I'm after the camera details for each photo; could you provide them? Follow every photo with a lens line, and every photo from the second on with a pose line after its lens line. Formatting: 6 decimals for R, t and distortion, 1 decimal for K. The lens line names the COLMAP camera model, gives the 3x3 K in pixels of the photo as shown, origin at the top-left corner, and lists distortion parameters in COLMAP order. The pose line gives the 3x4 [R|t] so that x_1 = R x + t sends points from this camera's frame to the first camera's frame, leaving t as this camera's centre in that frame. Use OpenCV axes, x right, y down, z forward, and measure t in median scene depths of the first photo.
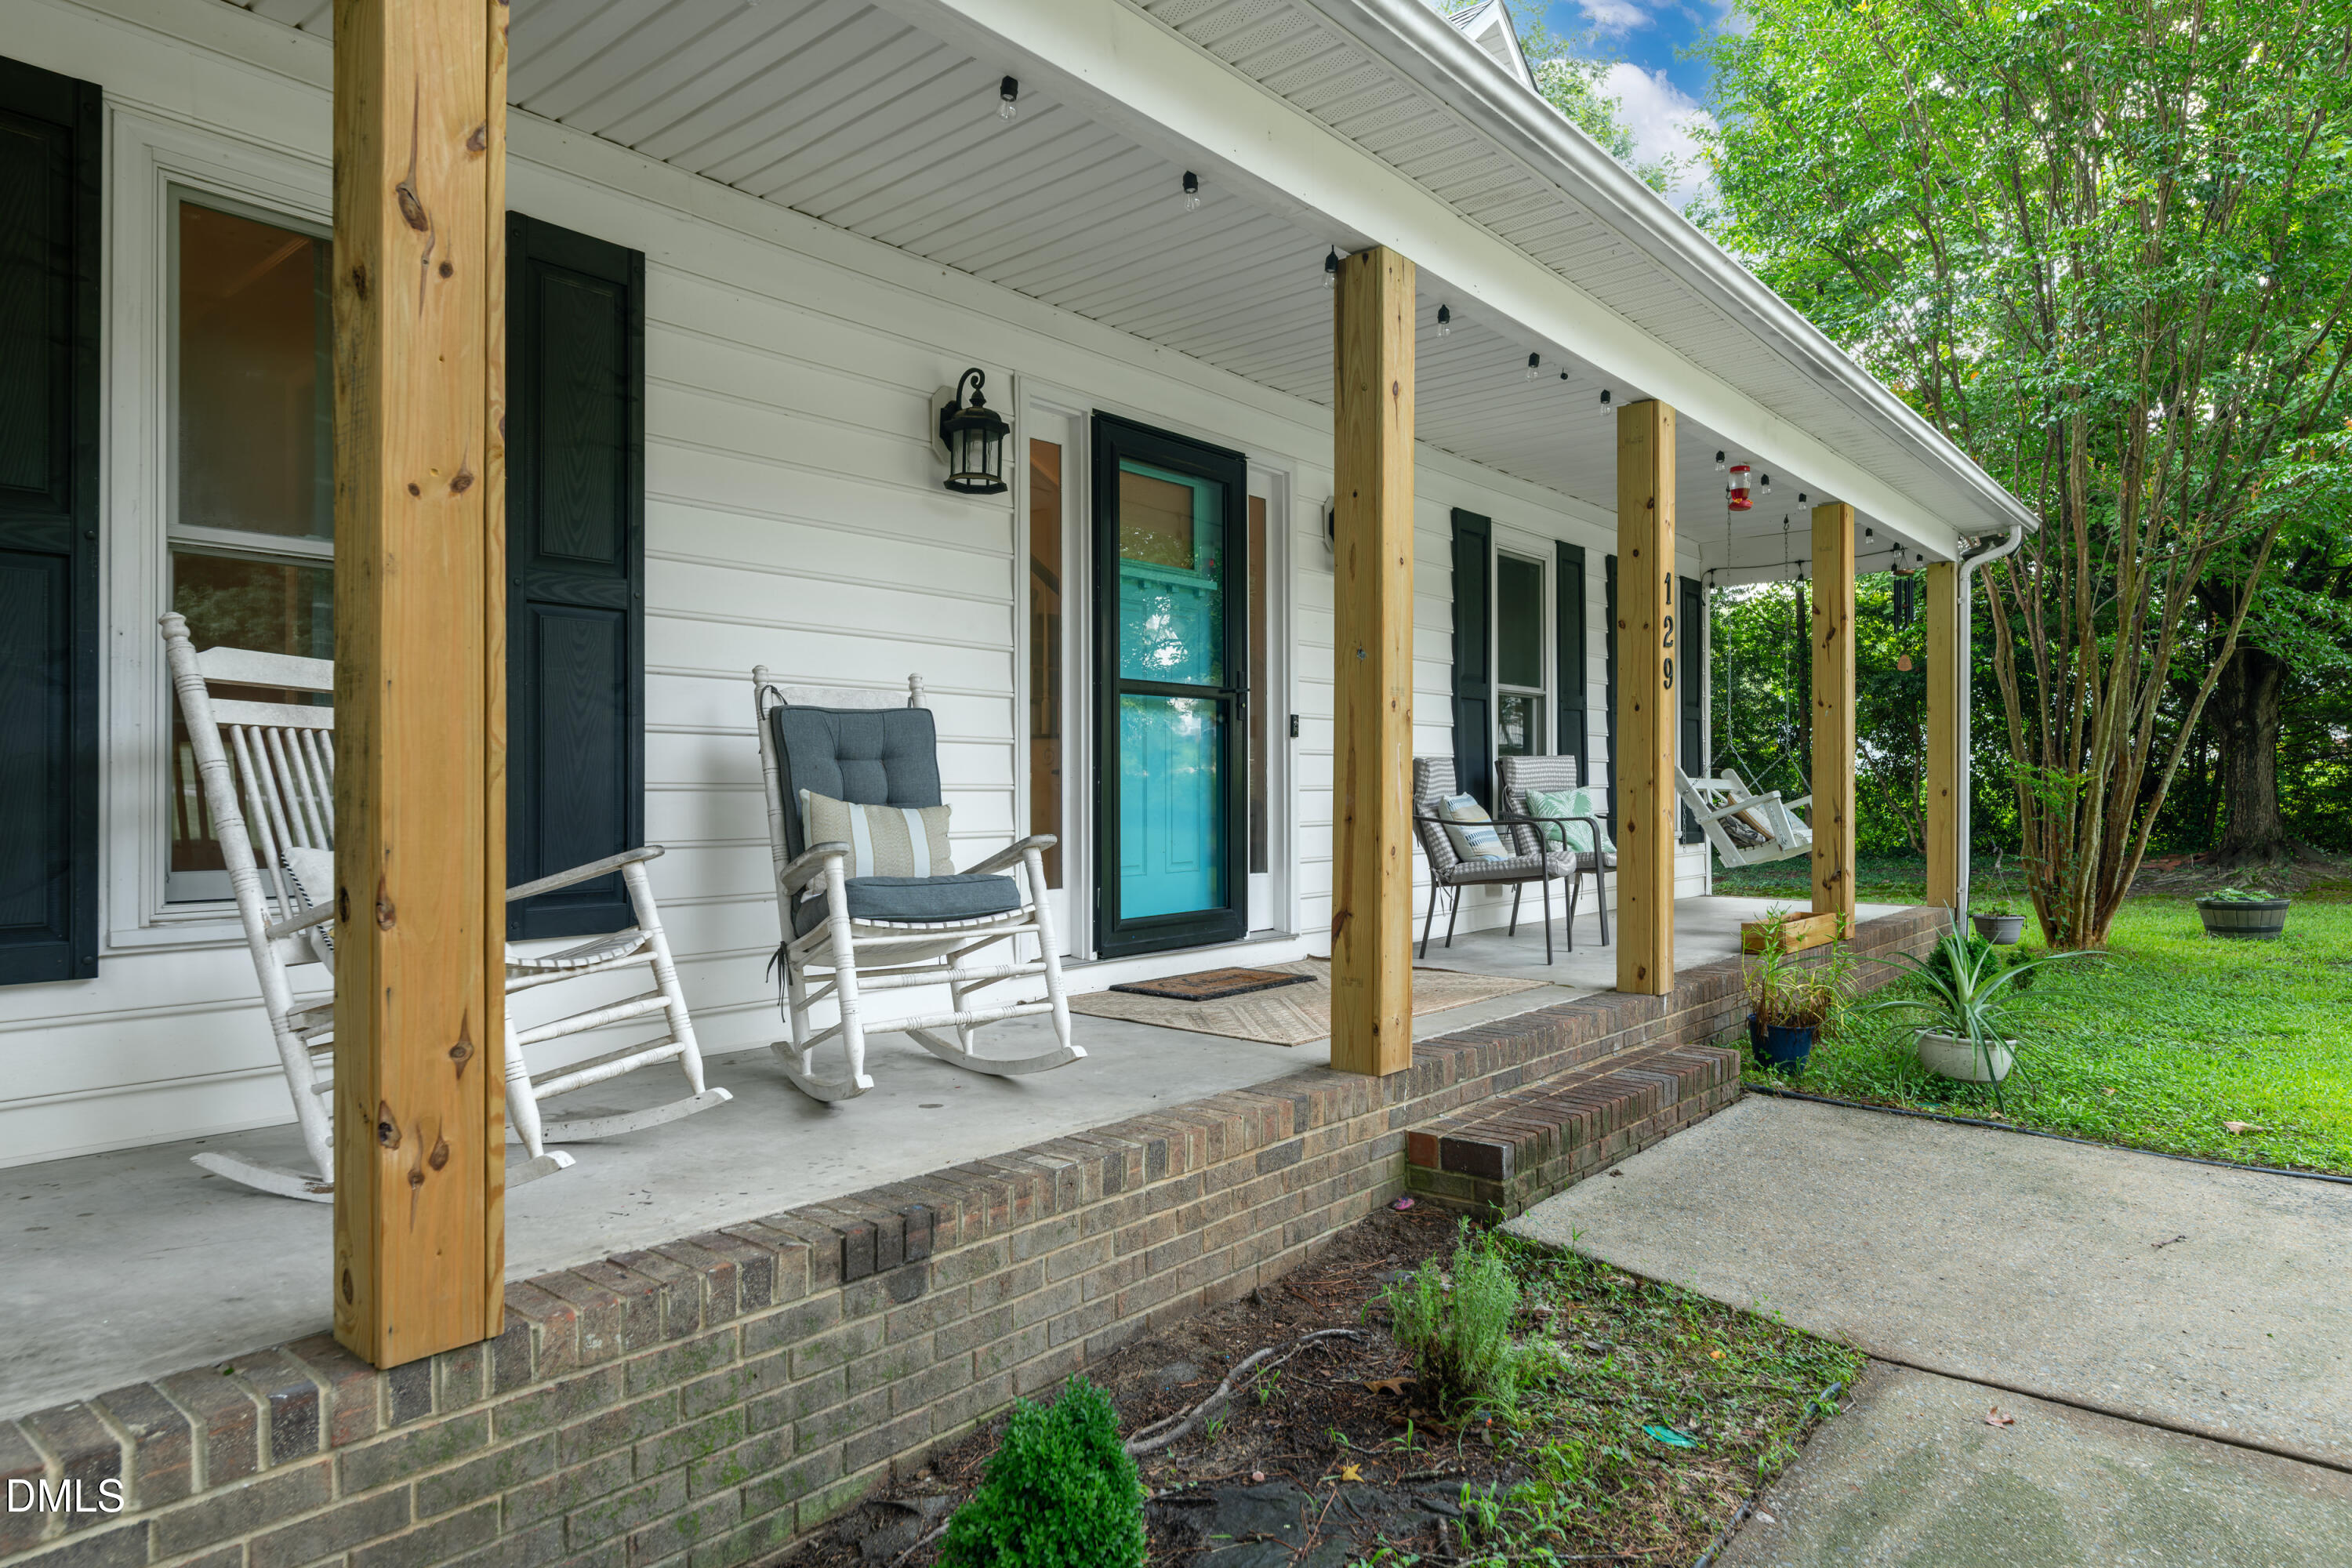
lens RADIAL K [[1425.3, 0, 1180.9], [0, 1425.3, 793.9], [0, 0, 1]] dist [-0.003491, 0.000061]
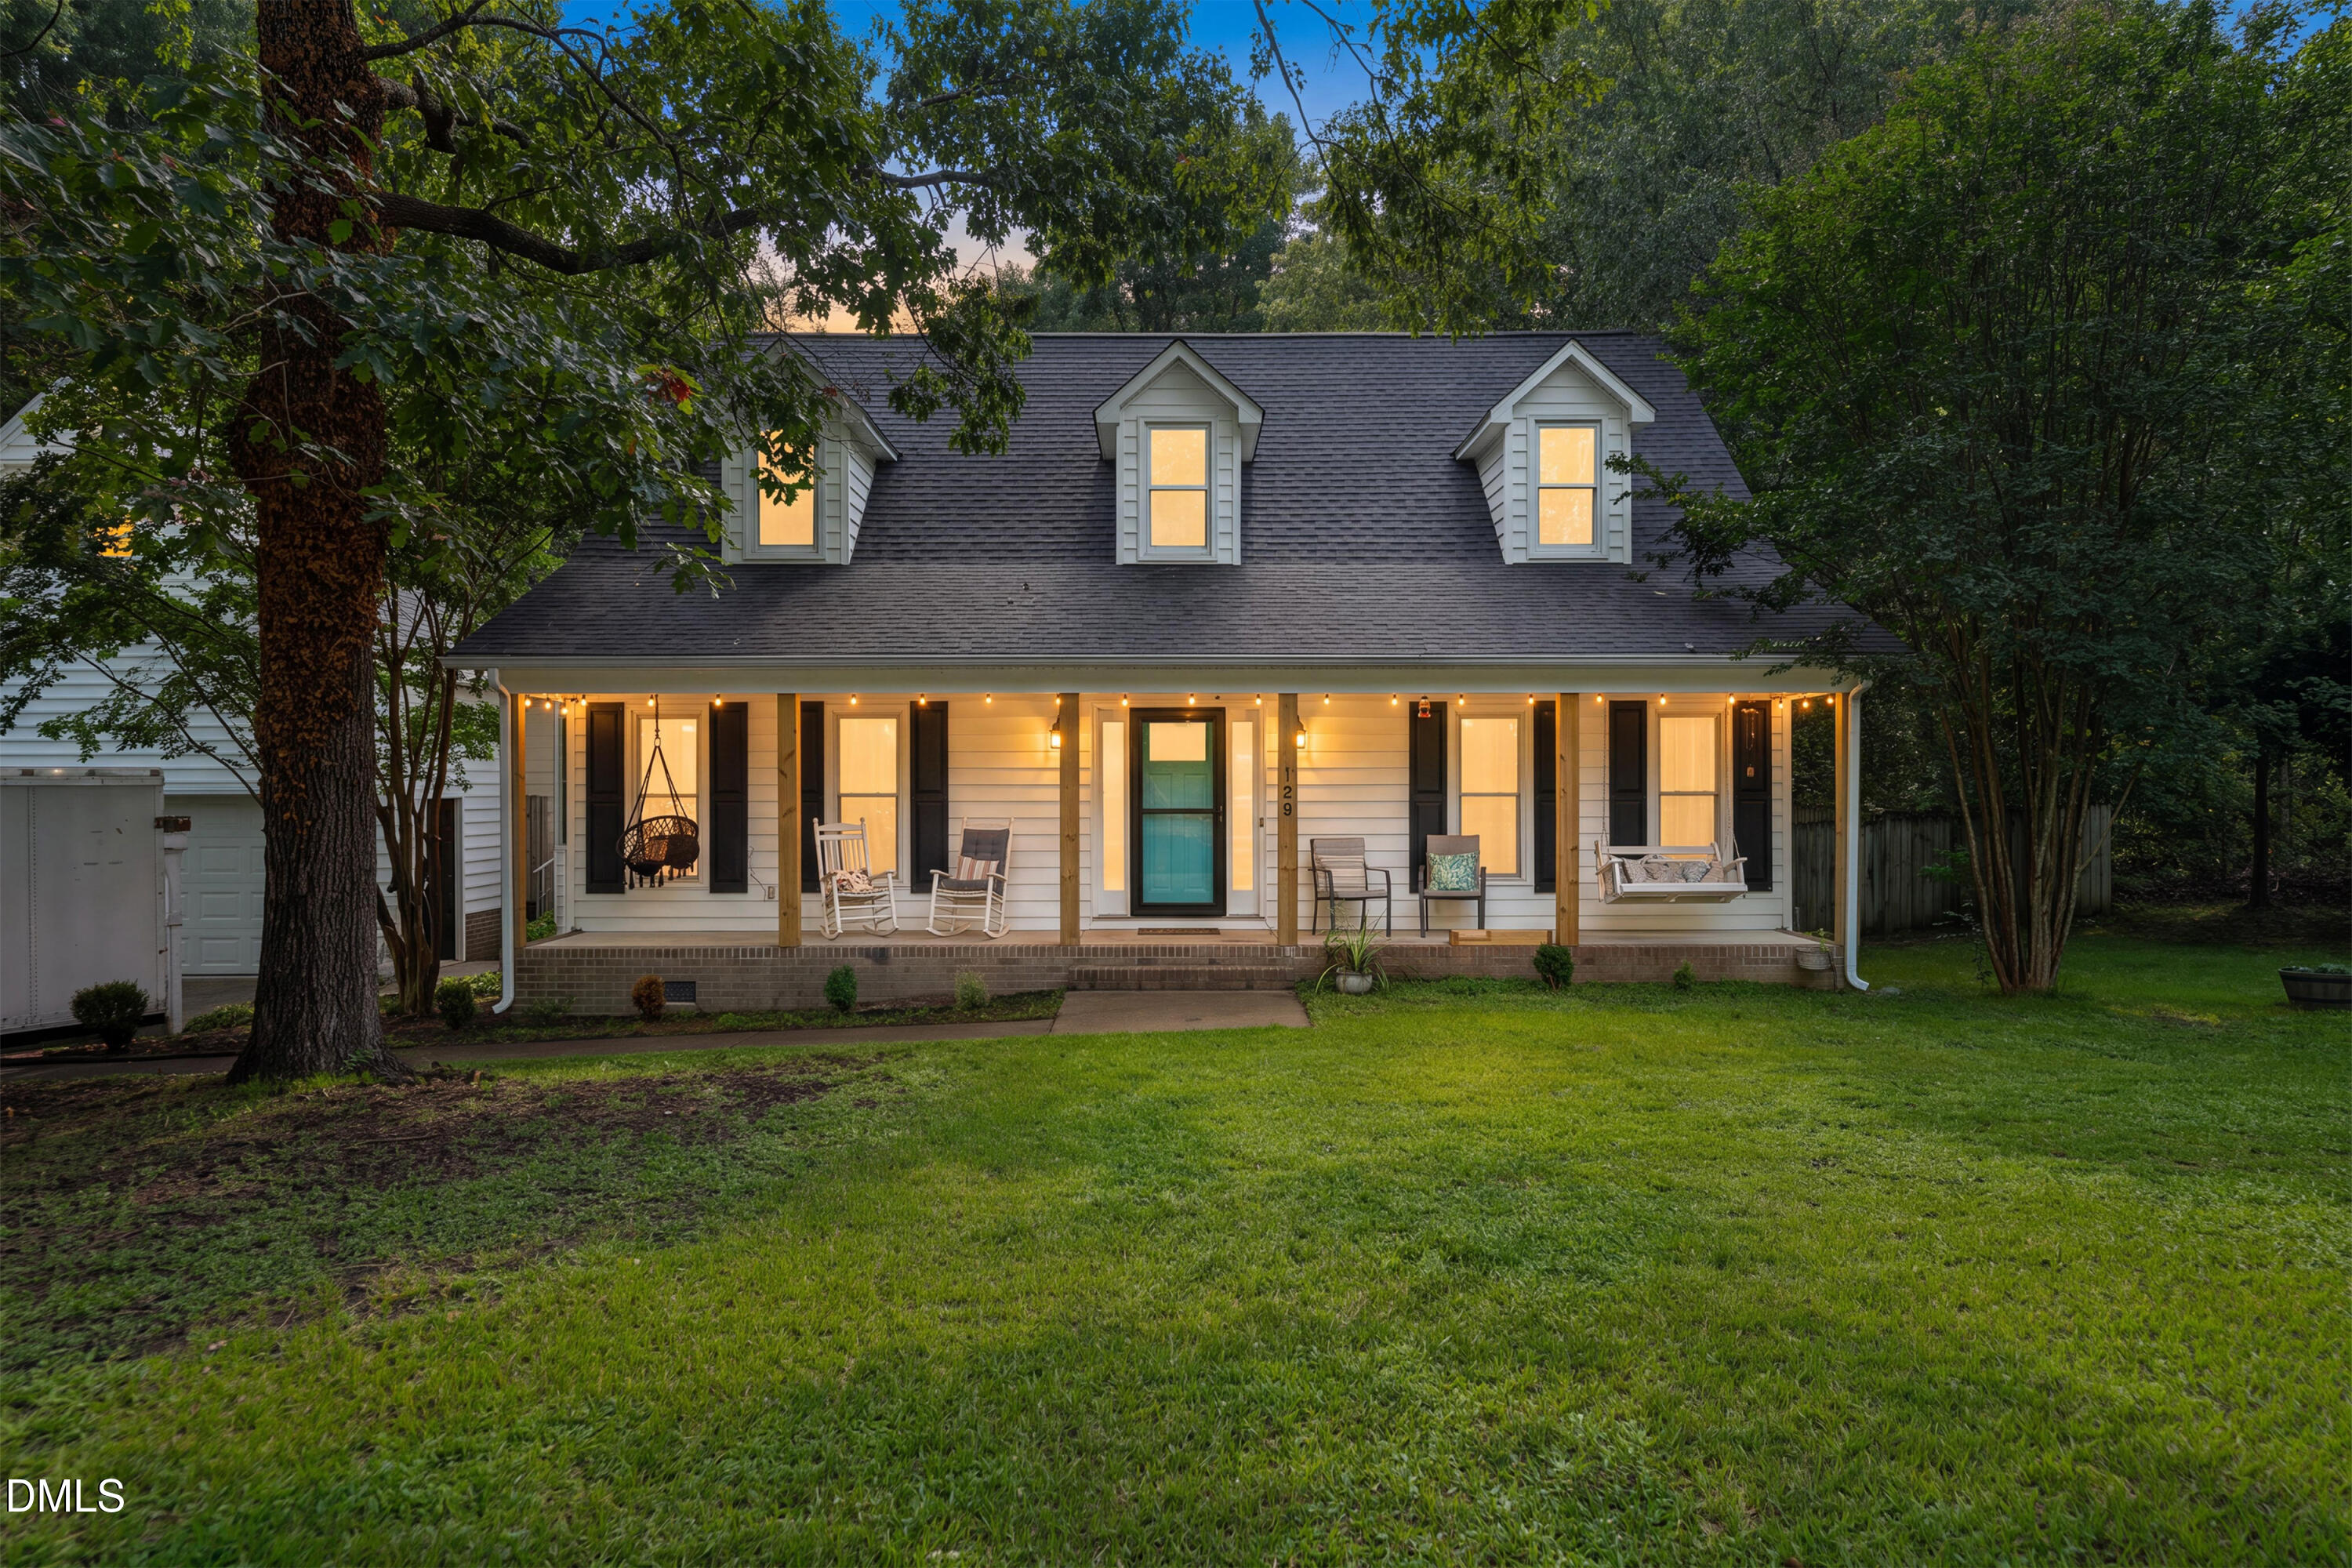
lens RADIAL K [[1548.9, 0, 1180.6], [0, 1548.9, 784.4], [0, 0, 1]] dist [-0.062223, -0.003444]
pose [[0.640551, 0.005867, -0.767893, 2.196384], [-0.000270, 0.999972, 0.007414, -0.151033], [0.767915, -0.004542, 0.640535, -0.761115]]
